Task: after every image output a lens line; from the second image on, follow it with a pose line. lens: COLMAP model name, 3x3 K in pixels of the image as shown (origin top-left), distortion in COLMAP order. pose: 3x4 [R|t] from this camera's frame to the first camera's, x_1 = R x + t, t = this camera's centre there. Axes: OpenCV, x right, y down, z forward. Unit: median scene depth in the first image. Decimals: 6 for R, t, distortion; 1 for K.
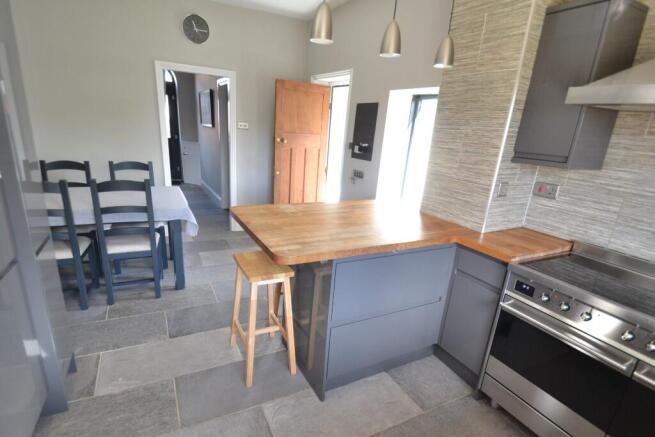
lens RADIAL K [[341.6, 0, 327.1], [0, 341.6, 236.9], [0, 0, 1]] dist [0.002474, -0.000035]
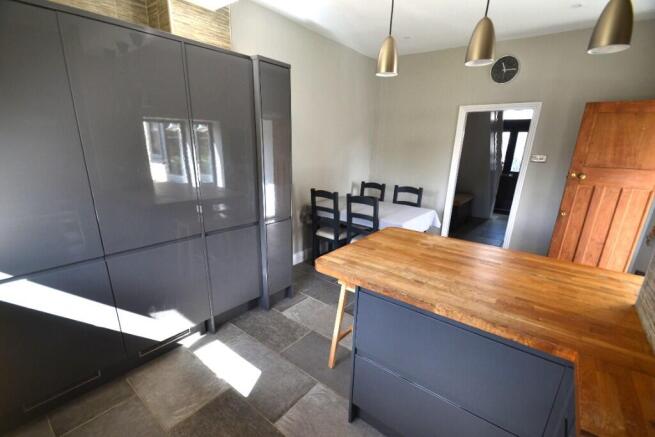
lens RADIAL K [[294.0, 0, 317.1], [0, 294.0, 230.7], [0, 0, 1]] dist [-0.002264, -0.001103]
pose [[0.394833, 0.204054, -0.895806, 0.478388], [-0.277847, 0.955889, 0.095278, -0.092506], [0.875733, 0.211278, 0.434112, 0.322863]]
